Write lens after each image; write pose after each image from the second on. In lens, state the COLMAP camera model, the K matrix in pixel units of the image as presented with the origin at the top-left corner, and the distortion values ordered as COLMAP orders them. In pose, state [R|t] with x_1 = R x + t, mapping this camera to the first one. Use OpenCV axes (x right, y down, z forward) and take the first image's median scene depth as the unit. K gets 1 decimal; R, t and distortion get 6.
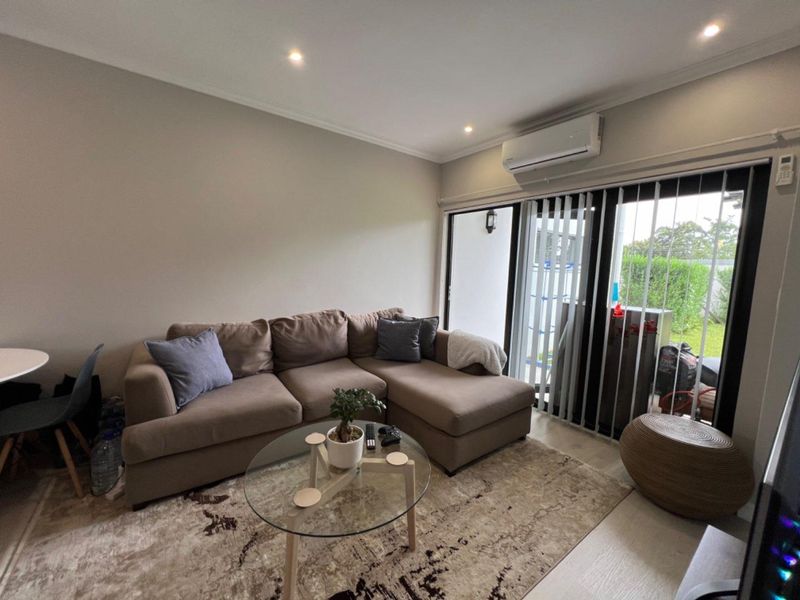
lens RADIAL K [[320.1, 0, 400.0], [0, 320.1, 301.1], [0, 0, 1]] dist [-0.001279, -0.000125]
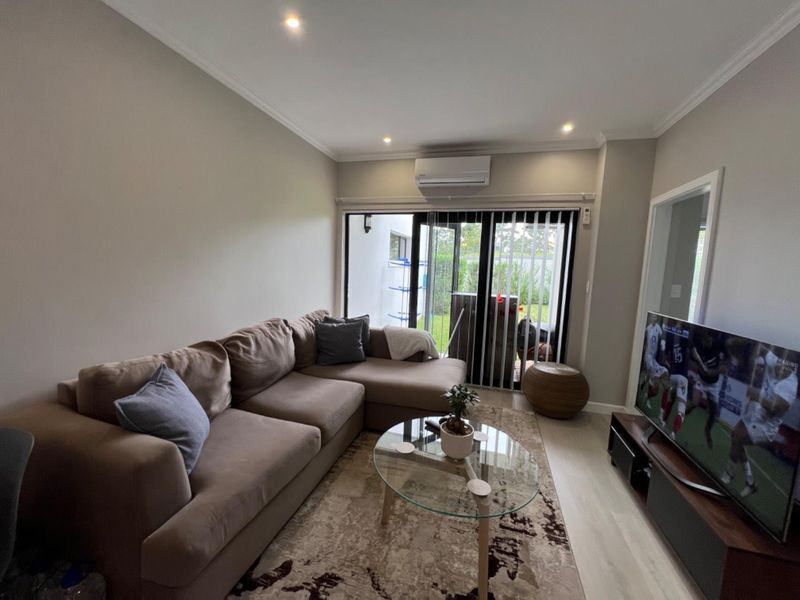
lens RADIAL K [[320.1, 0, 402.3], [0, 320.1, 300.1], [0, 0, 1]] dist [-0.001279, -0.000125]
pose [[0.792686, -0.071849, 0.605381, -0.506800], [0.057071, 0.997416, 0.043647, -0.046117], [-0.606953, -0.000049, 0.794738, 0.122038]]
